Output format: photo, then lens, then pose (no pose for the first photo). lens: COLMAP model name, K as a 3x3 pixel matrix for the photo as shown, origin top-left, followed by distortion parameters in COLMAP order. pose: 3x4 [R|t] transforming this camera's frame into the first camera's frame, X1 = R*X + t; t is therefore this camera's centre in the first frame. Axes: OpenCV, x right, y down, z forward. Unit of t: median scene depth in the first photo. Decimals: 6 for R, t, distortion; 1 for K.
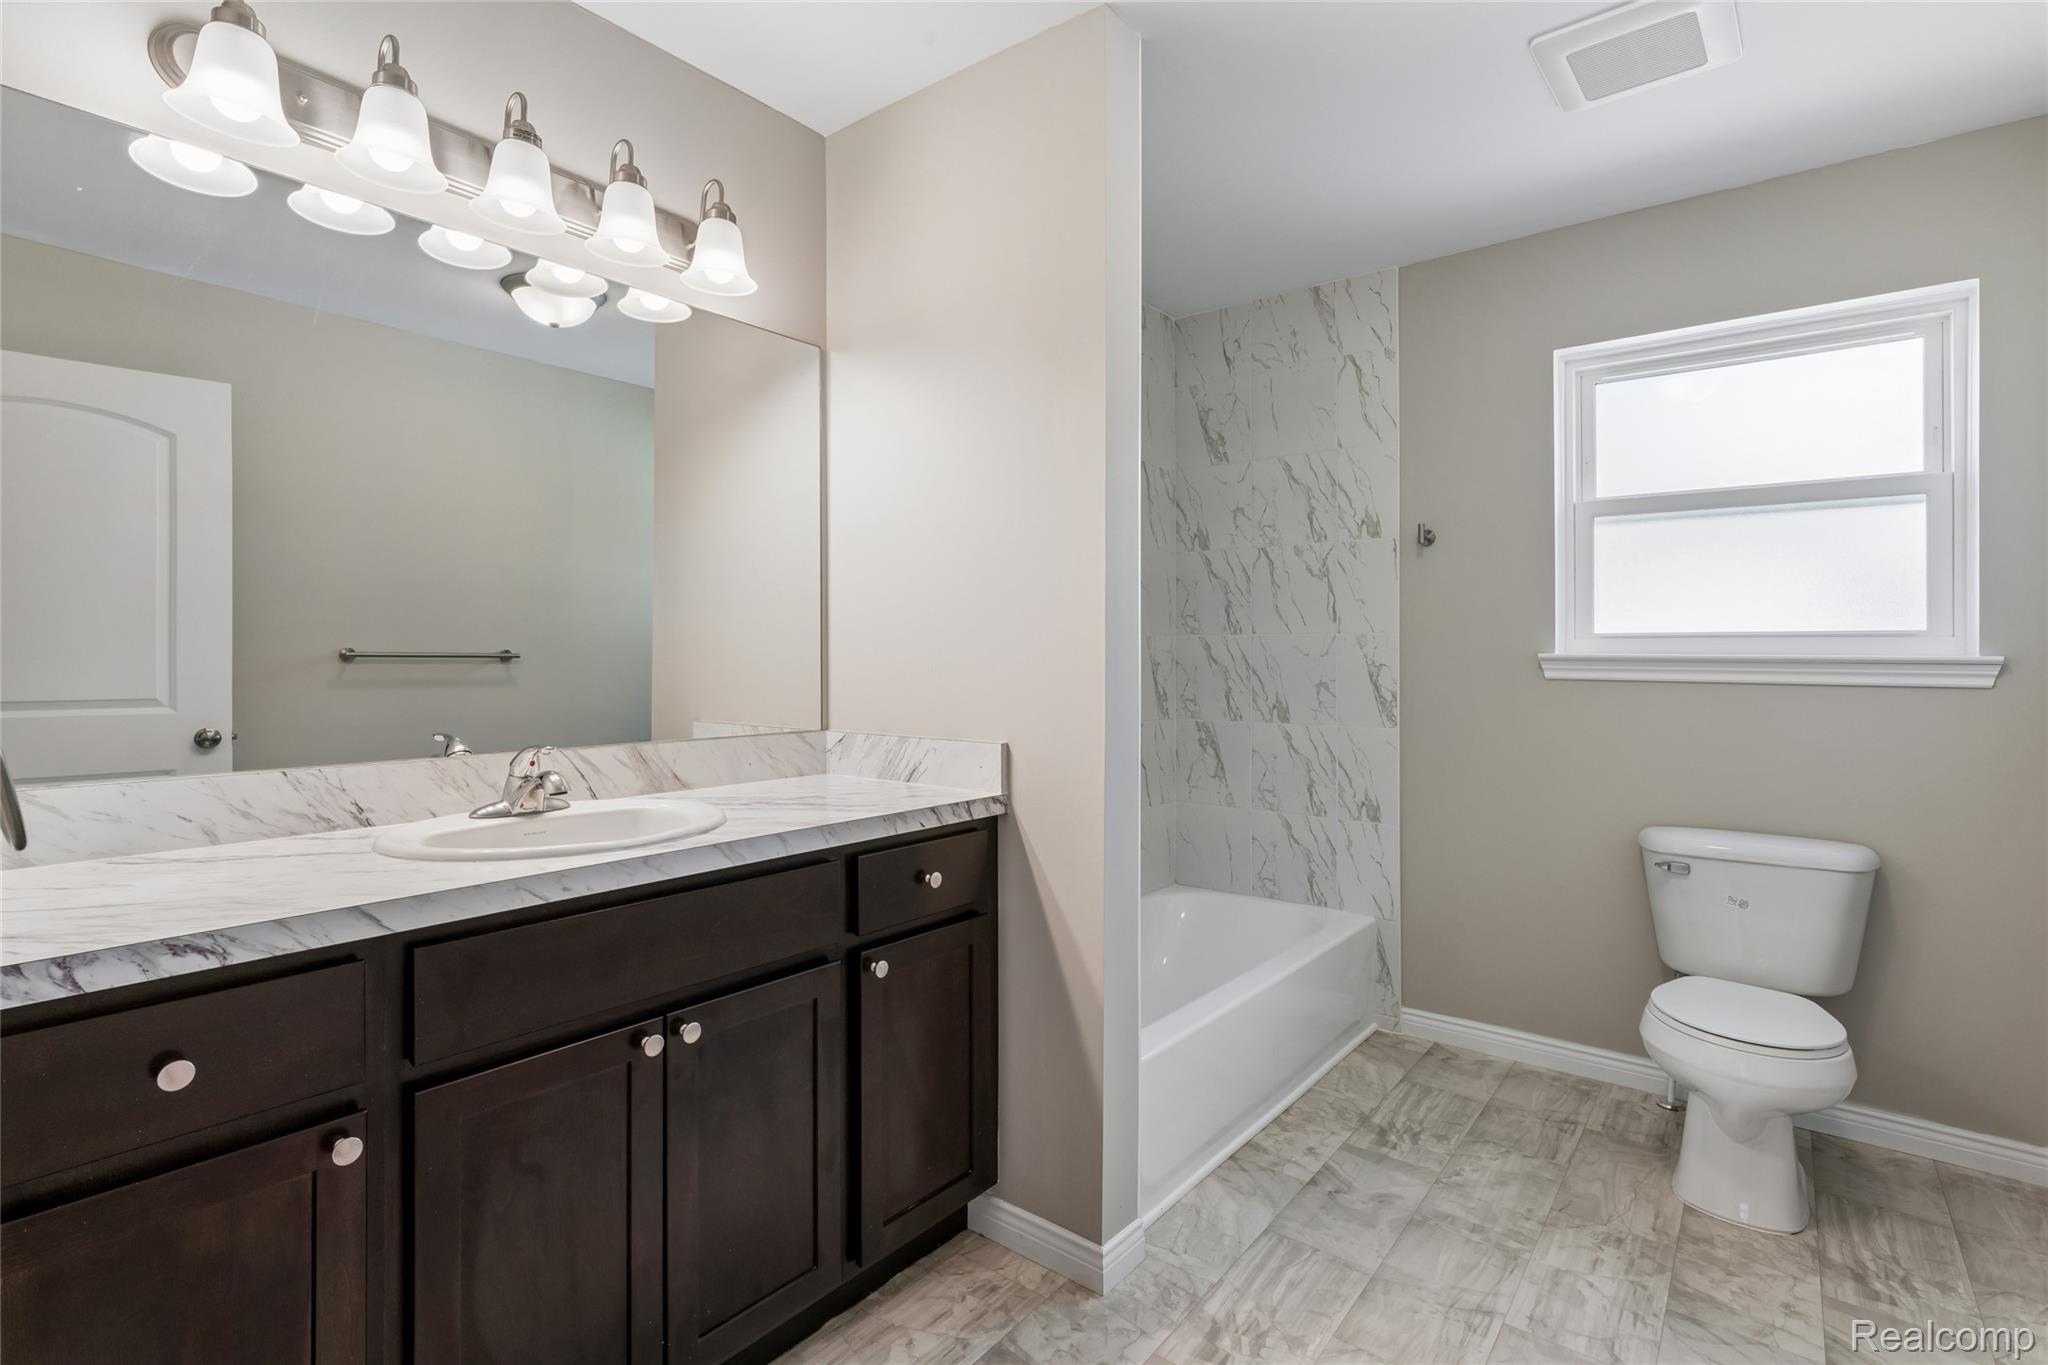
lens RADIAL K [[985.1, 0, 1034.4], [0, 985.1, 679.0], [0, 0, 1]] dist [-0.011894, 0.002096]
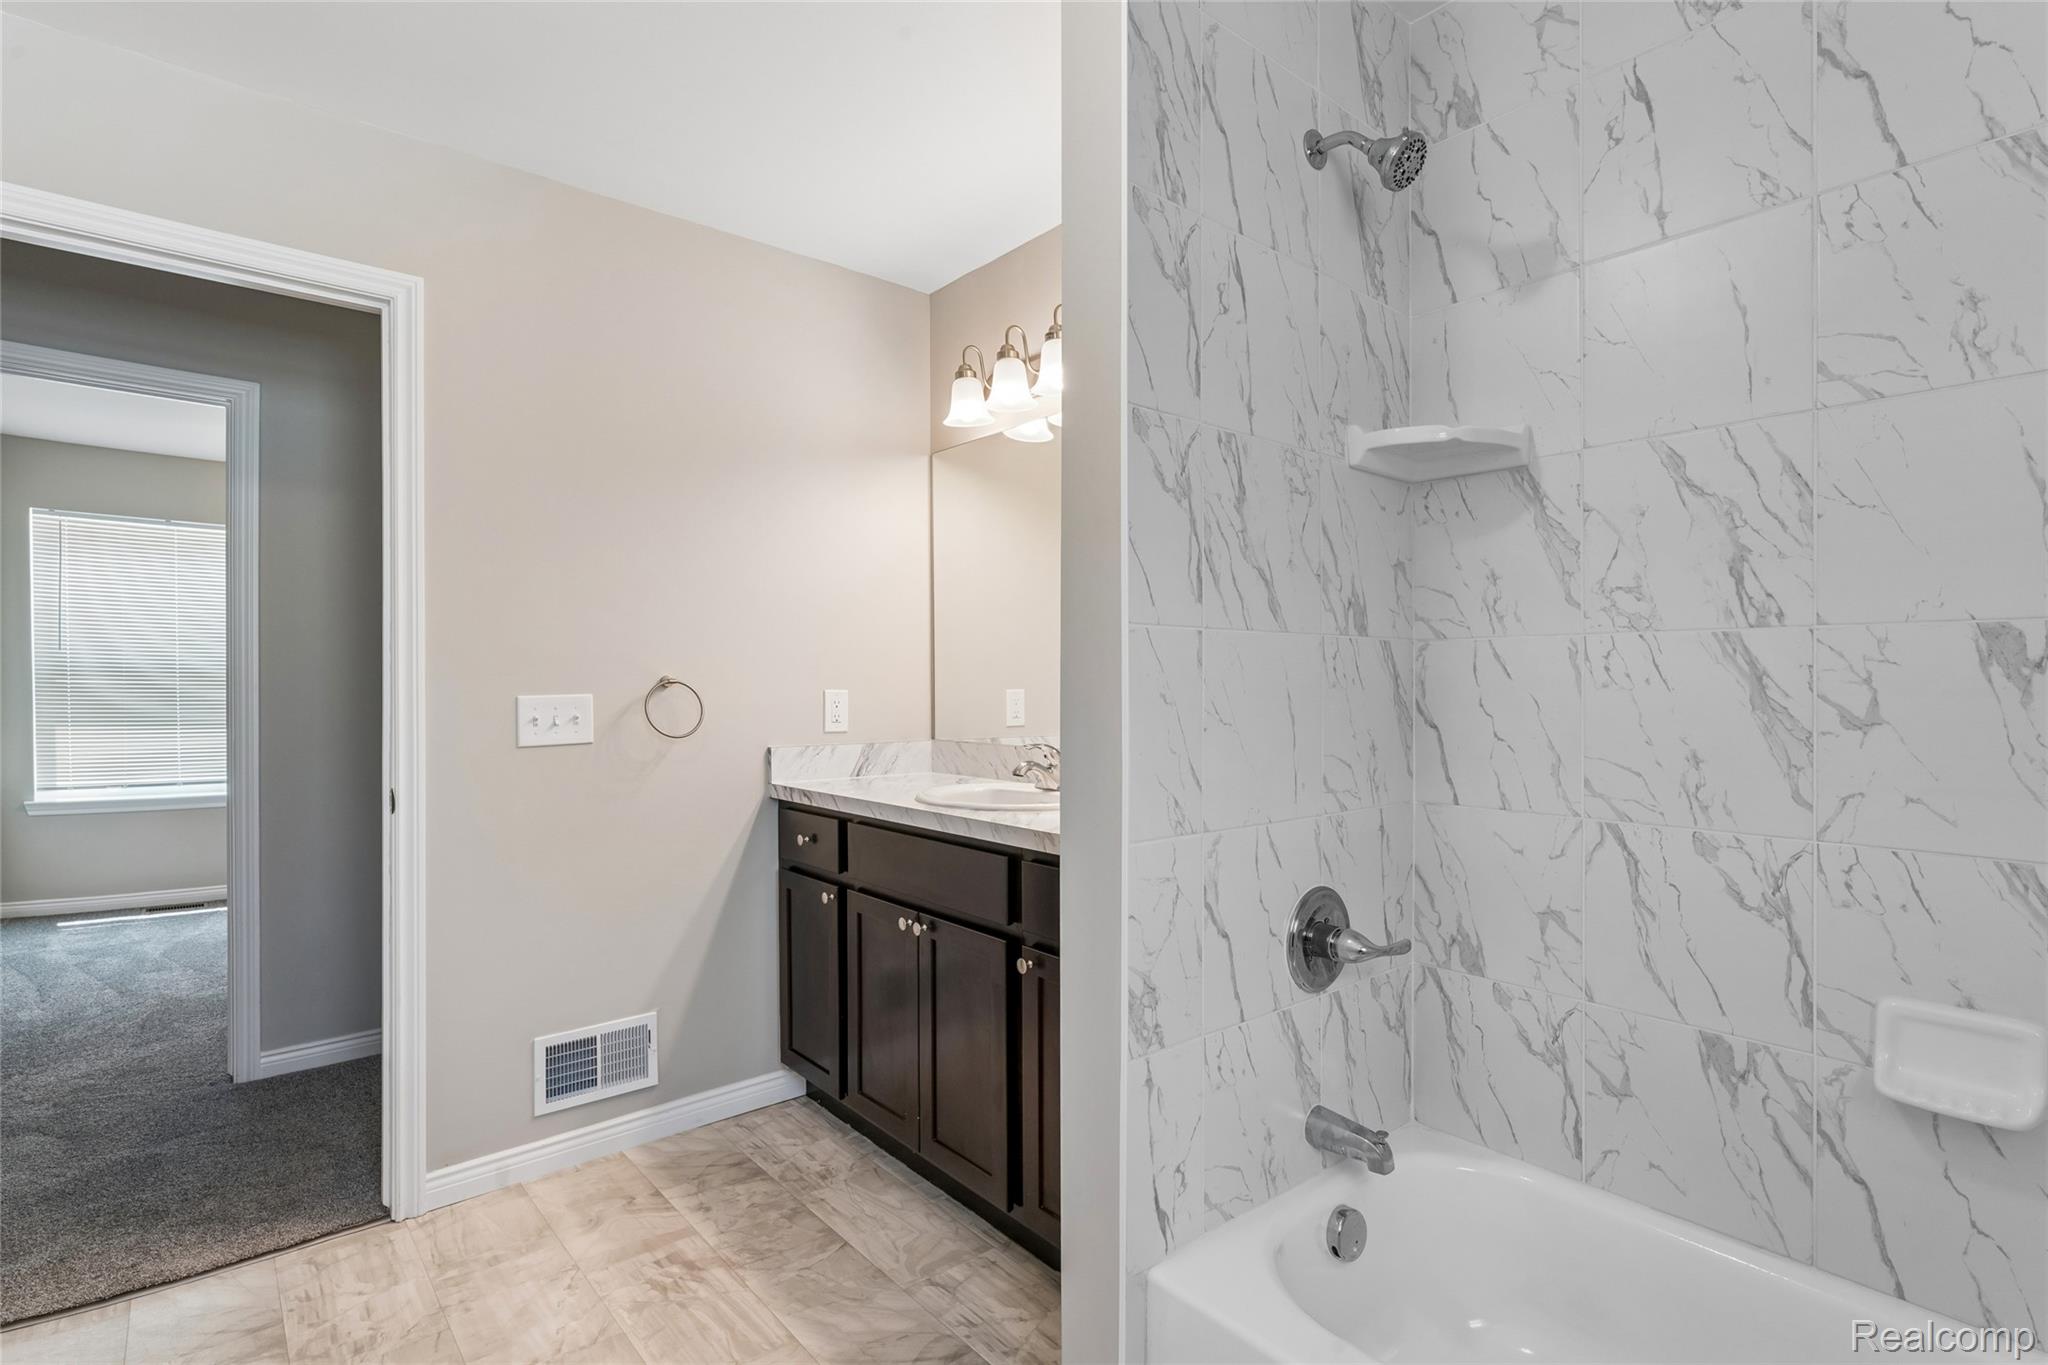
lens RADIAL K [[985.1, 0, 1039.6], [0, 985.1, 684.8], [0, 0, 1]] dist [-0.011894, 0.002096]
pose [[-0.208033, -0.008515, -0.978085, 1.261915], [-0.003618, 0.999962, -0.007936, -0.002734], [0.978115, 0.001887, -0.208056, 1.689590]]
